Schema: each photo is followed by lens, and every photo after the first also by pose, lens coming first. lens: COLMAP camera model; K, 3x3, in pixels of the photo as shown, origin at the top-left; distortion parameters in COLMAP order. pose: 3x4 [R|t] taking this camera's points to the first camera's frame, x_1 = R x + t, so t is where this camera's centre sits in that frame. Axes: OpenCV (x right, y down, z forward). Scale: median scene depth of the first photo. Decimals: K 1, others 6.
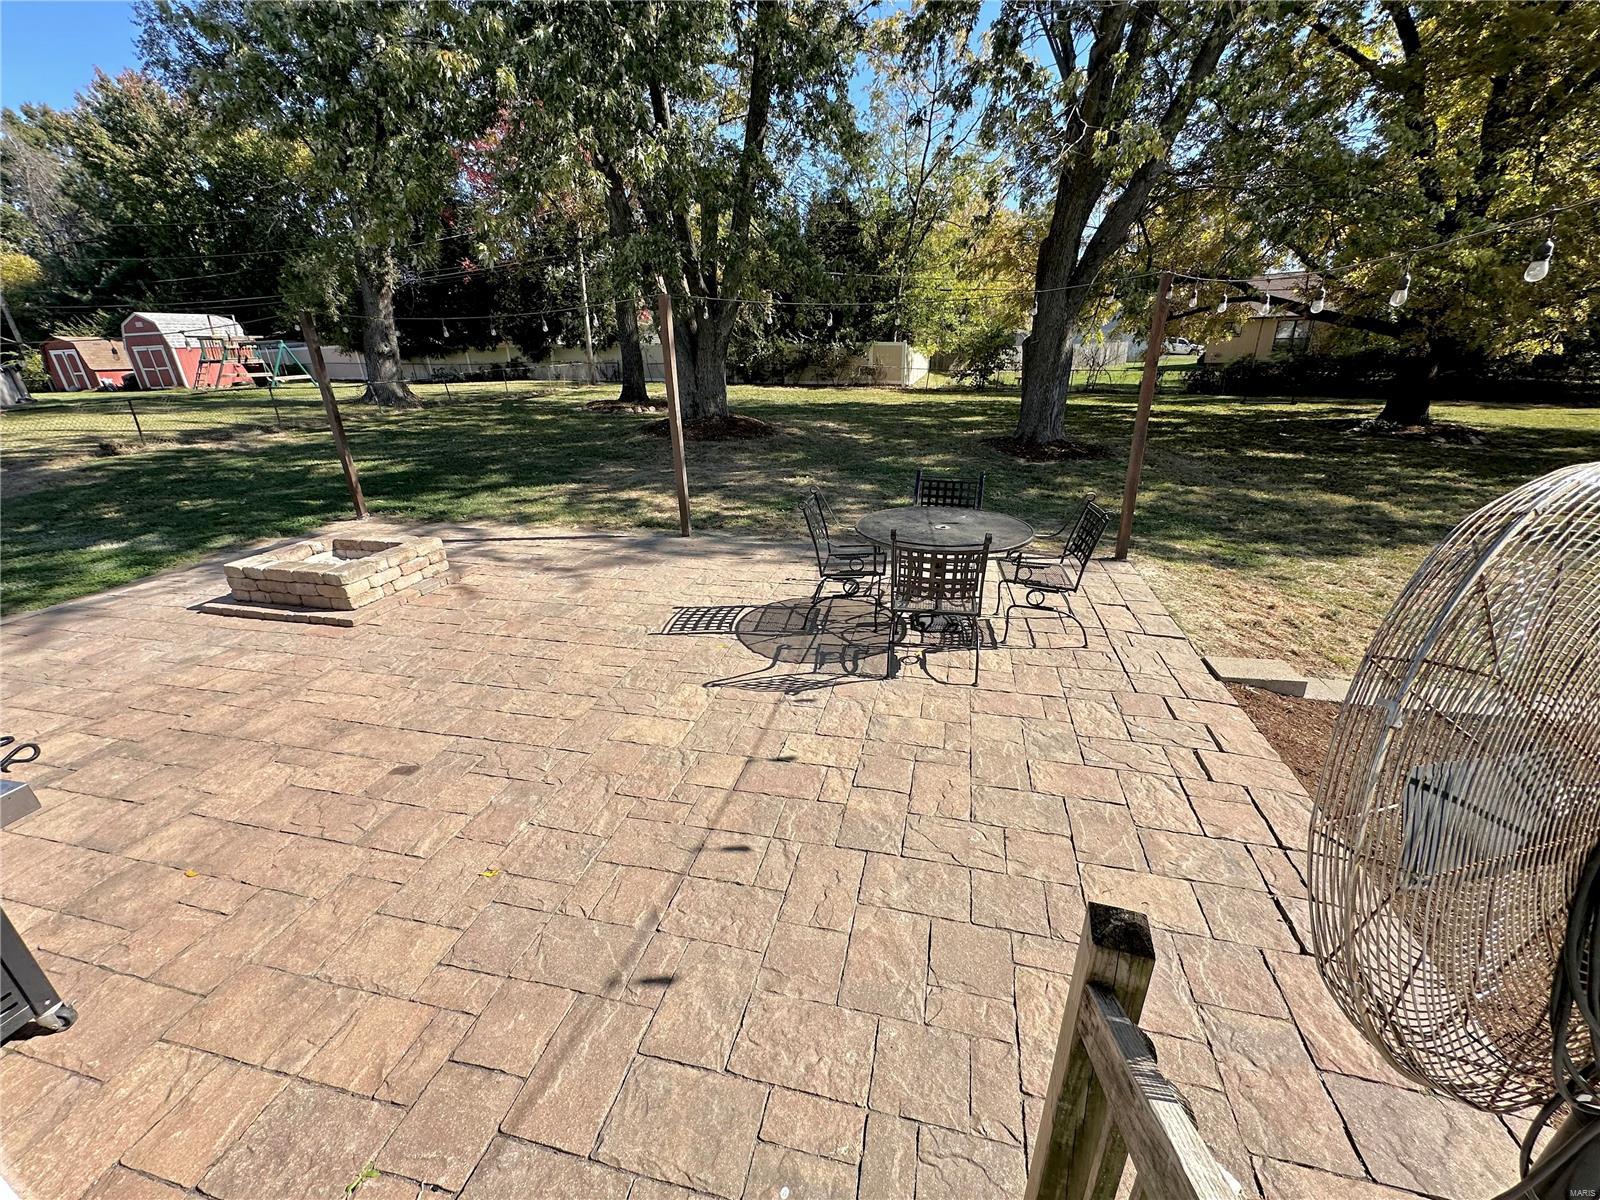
lens RADIAL K [[637.5, 0, 799.0], [0, 637.5, 600.5], [0, 0, 1]] dist [-0.001962, 0.000459]
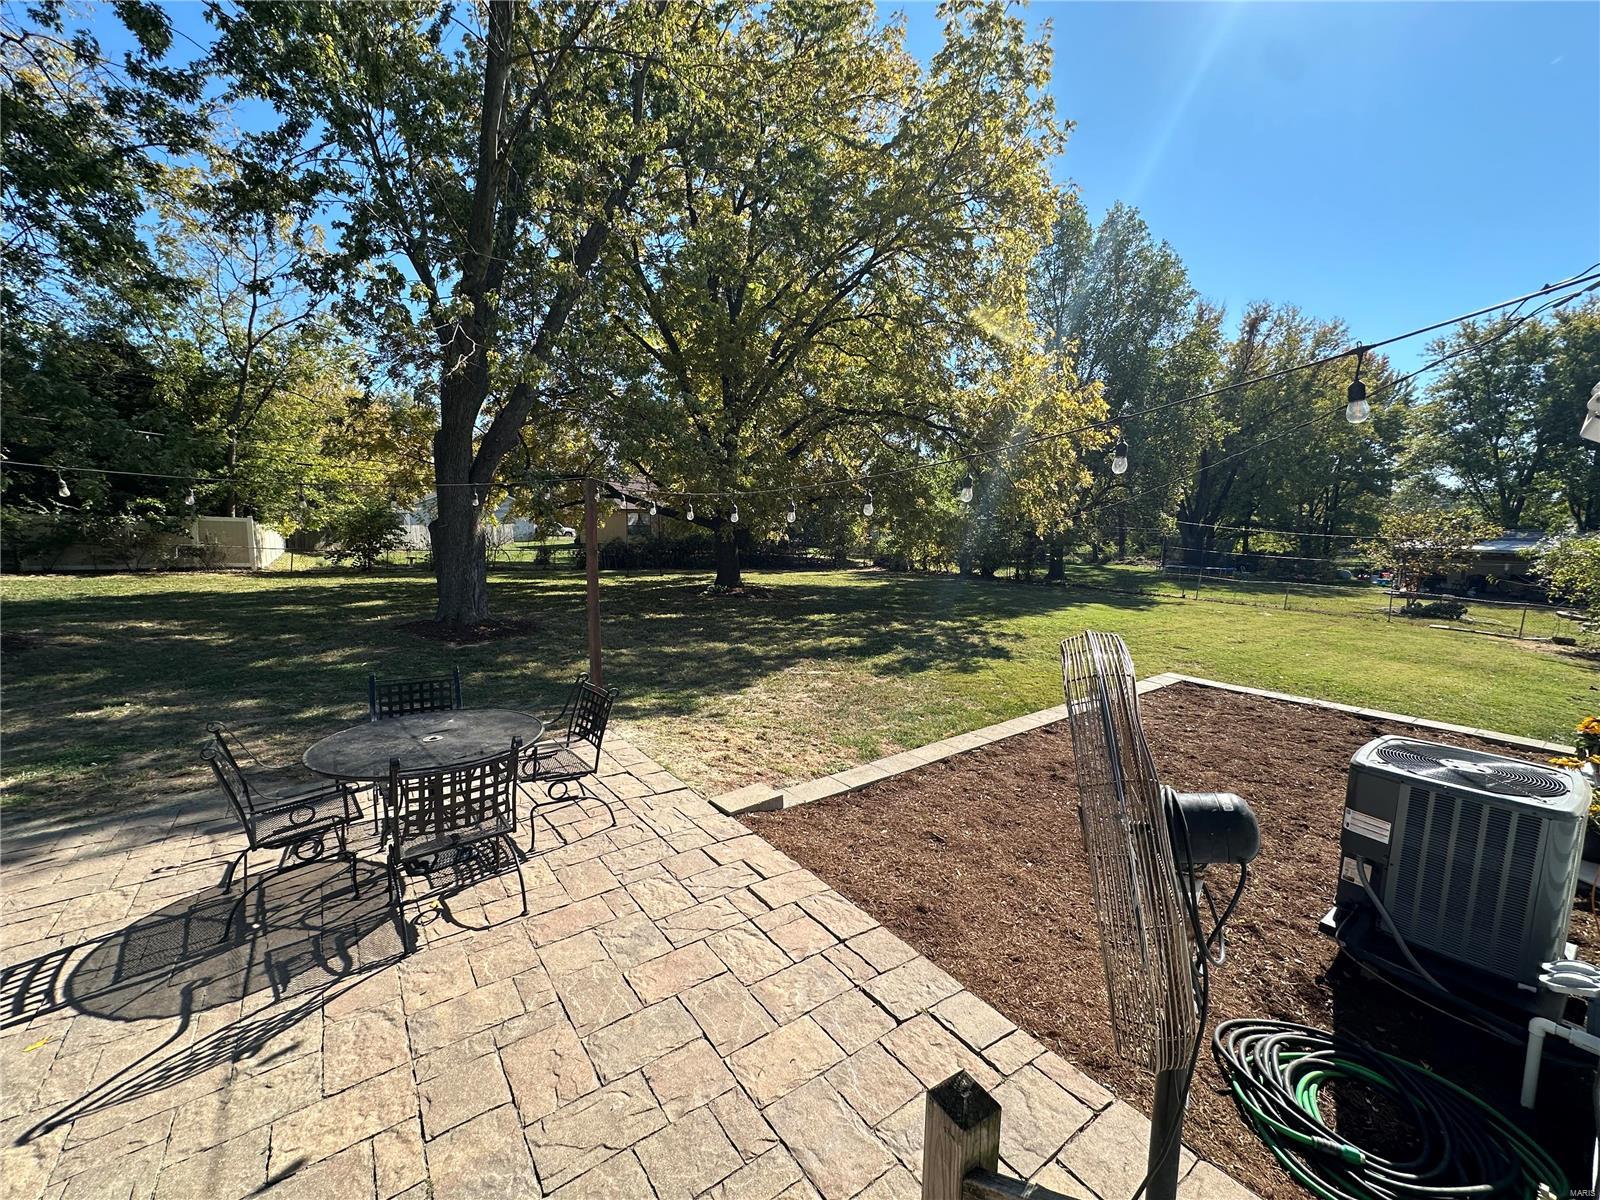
lens RADIAL K [[637.5, 0, 799.0], [0, 637.5, 600.5], [0, 0, 1]] dist [-0.001962, 0.000459]
pose [[0.639049, -0.062630, 0.766612, -0.047566], [0.260985, 0.955207, -0.139520, -0.021801], [-0.723535, 0.289235, 0.626769, 0.032903]]
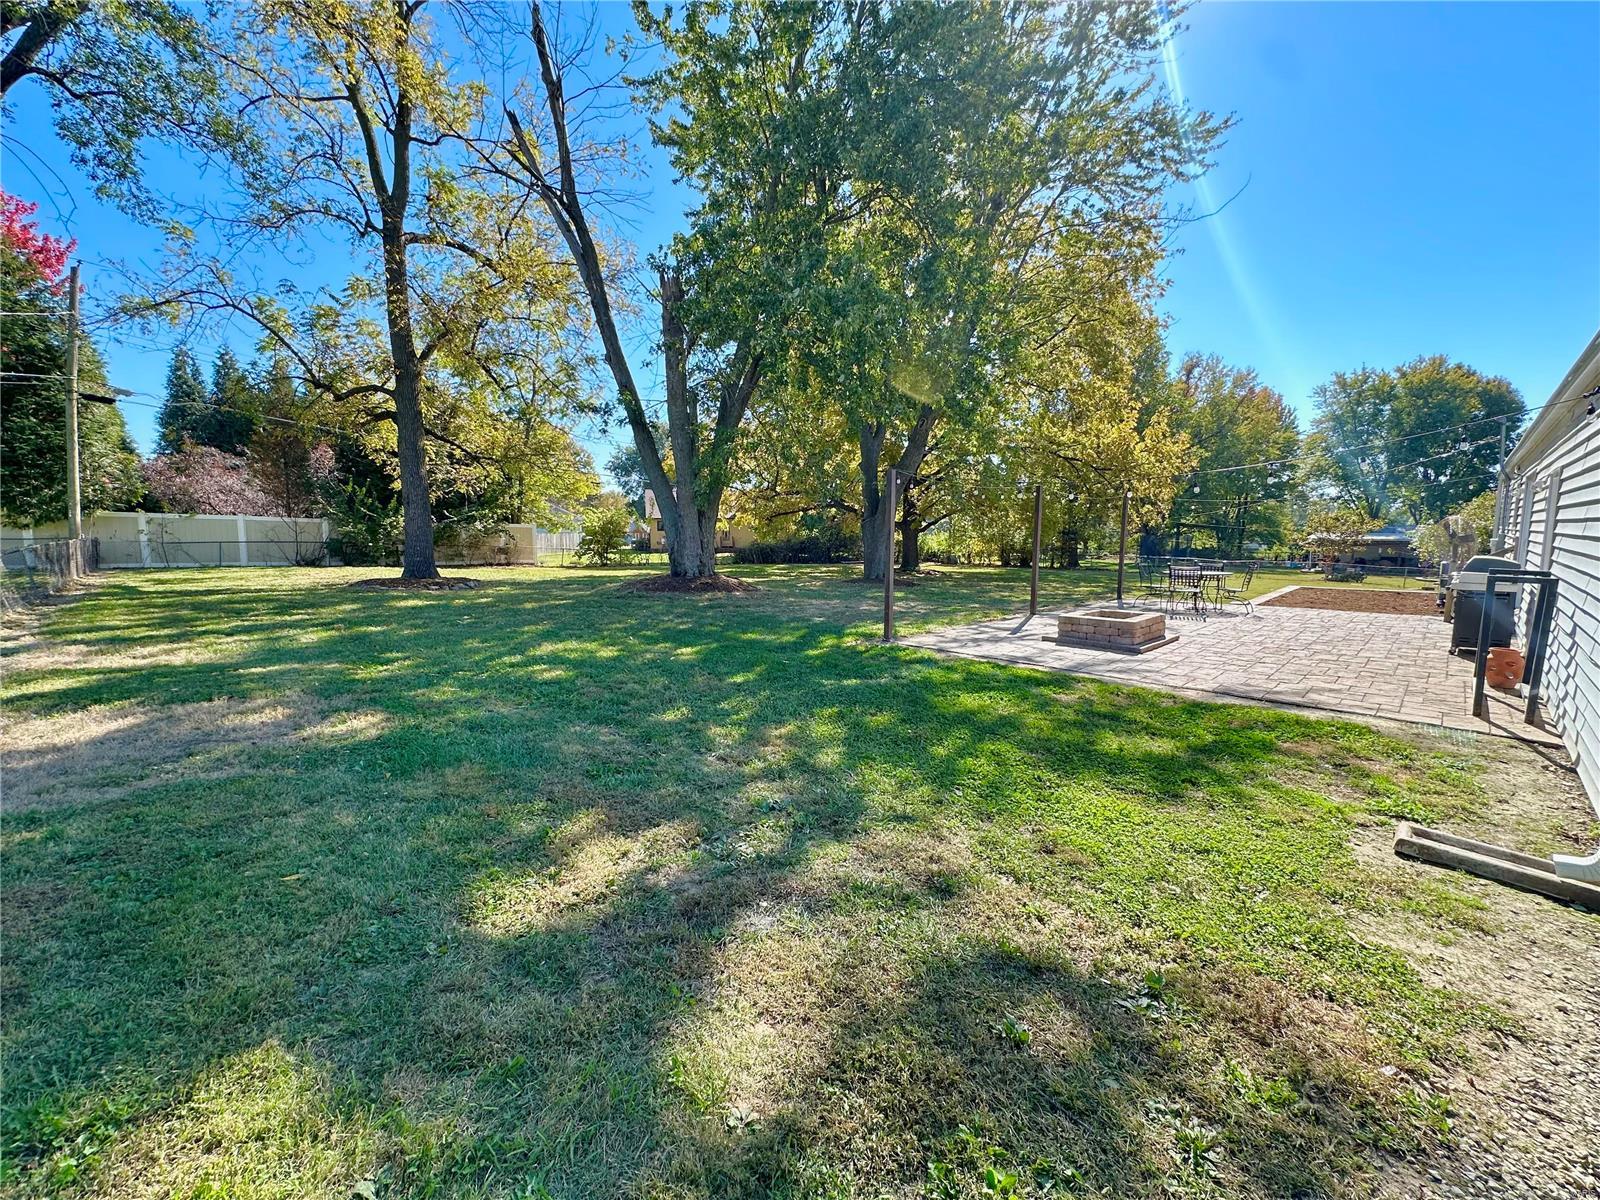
lens RADIAL K [[637.5, 0, 799.0], [0, 637.5, 600.5], [0, 0, 1]] dist [-0.001962, 0.000459]
pose [[0.533893, -0.066192, 0.842957, -1.453582], [0.304537, 0.945079, -0.118669, -0.090311], [-0.788806, 0.320069, 0.524730, 0.431250]]
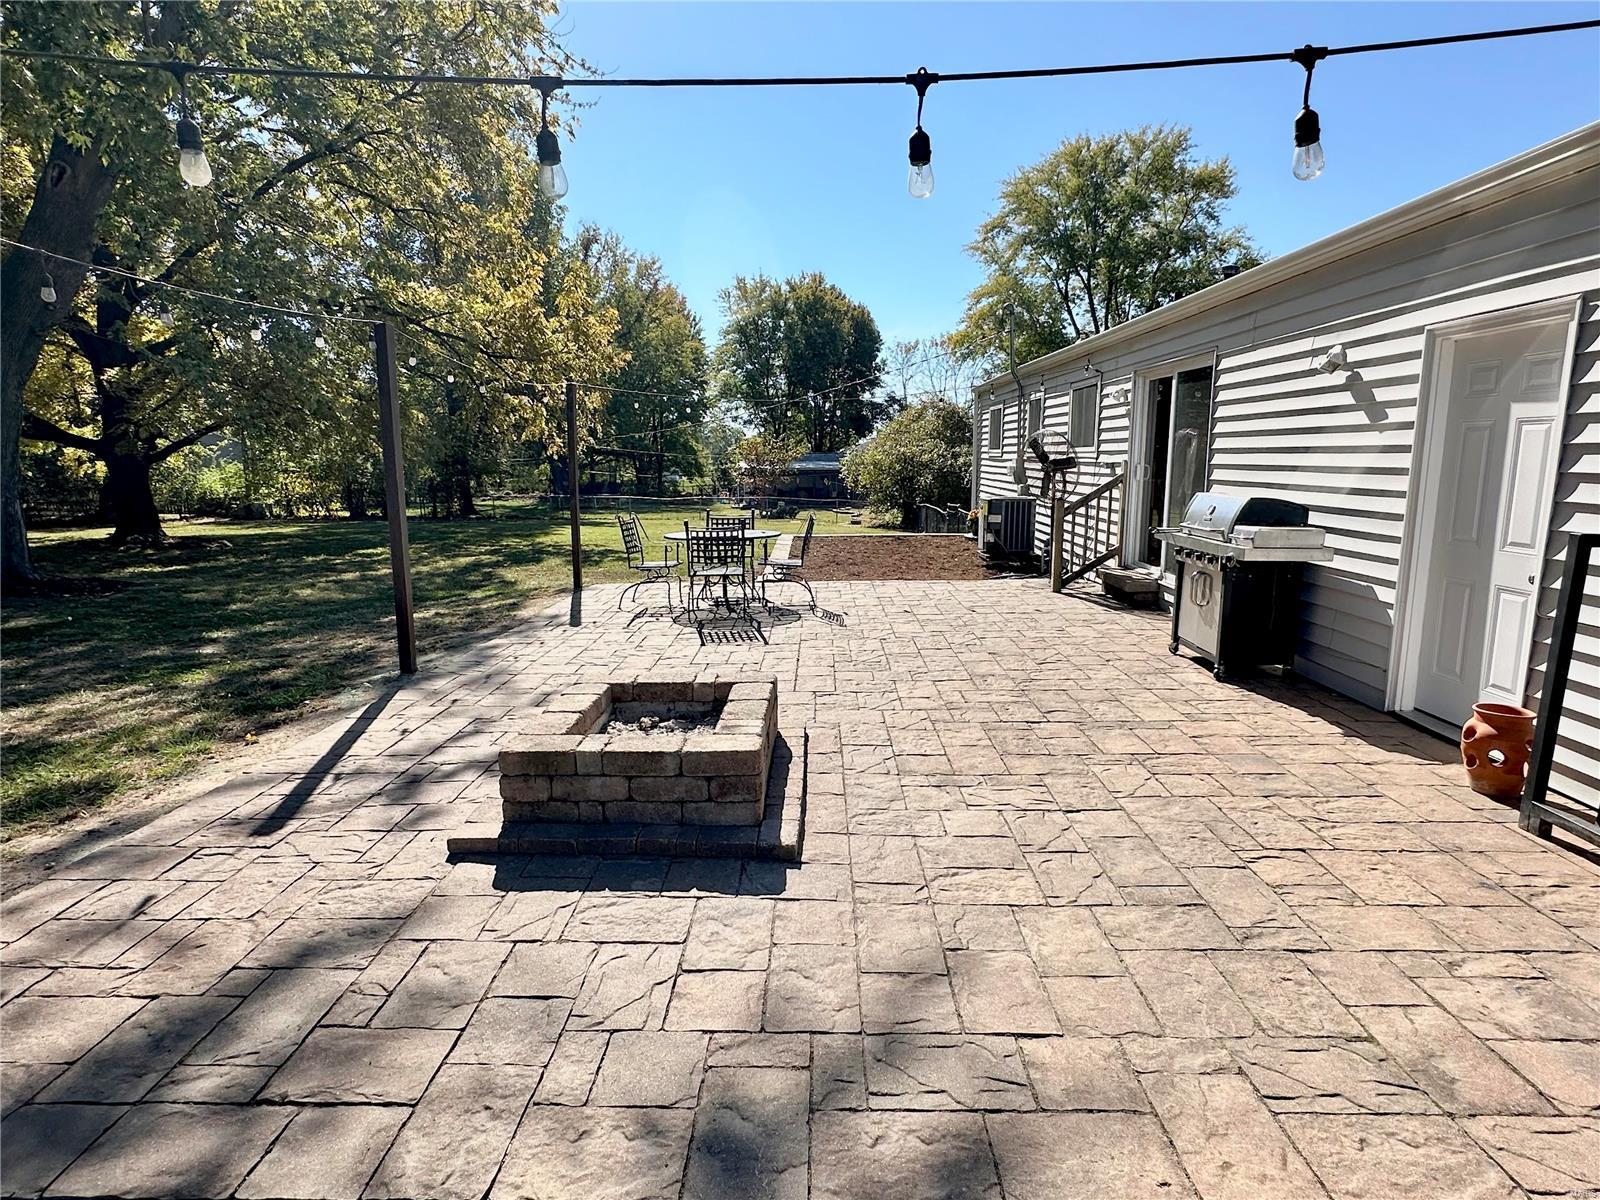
lens RADIAL K [[854.1, 0, 795.1], [0, 854.1, 601.0], [0, 0, 1]] dist [-0.001600, -0.000157]
pose [[-0.213096, -0.132975, 0.967940, -0.799035], [0.374732, 0.903806, 0.206663, -0.146492], [-0.902311, 0.406757, -0.142768, 0.546126]]
